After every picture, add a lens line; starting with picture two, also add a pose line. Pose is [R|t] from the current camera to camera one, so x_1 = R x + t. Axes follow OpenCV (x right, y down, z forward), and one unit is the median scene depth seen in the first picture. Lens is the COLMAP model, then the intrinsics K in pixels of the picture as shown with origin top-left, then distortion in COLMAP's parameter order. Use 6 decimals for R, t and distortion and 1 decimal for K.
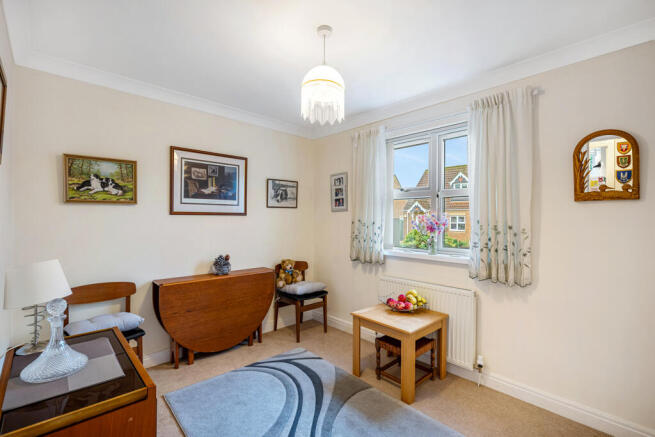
lens RADIAL K [[290.7, 0, 328.5], [0, 290.7, 216.1], [0, 0, 1]] dist [-0.003326, -0.000006]
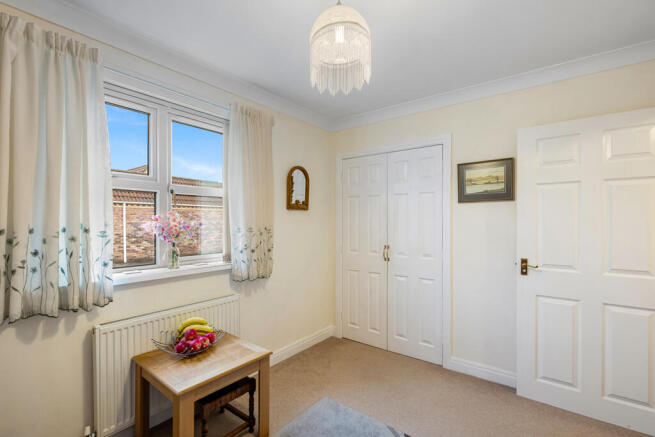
lens RADIAL K [[290.7, 0, 328.9], [0, 290.7, 221.0], [0, 0, 1]] dist [-0.003326, -0.000006]
pose [[-0.156229, -0.011477, 0.987654, -0.557999], [-0.011203, 0.999889, 0.009848, -0.005914], [-0.987657, -0.009526, -0.156340, 0.871950]]
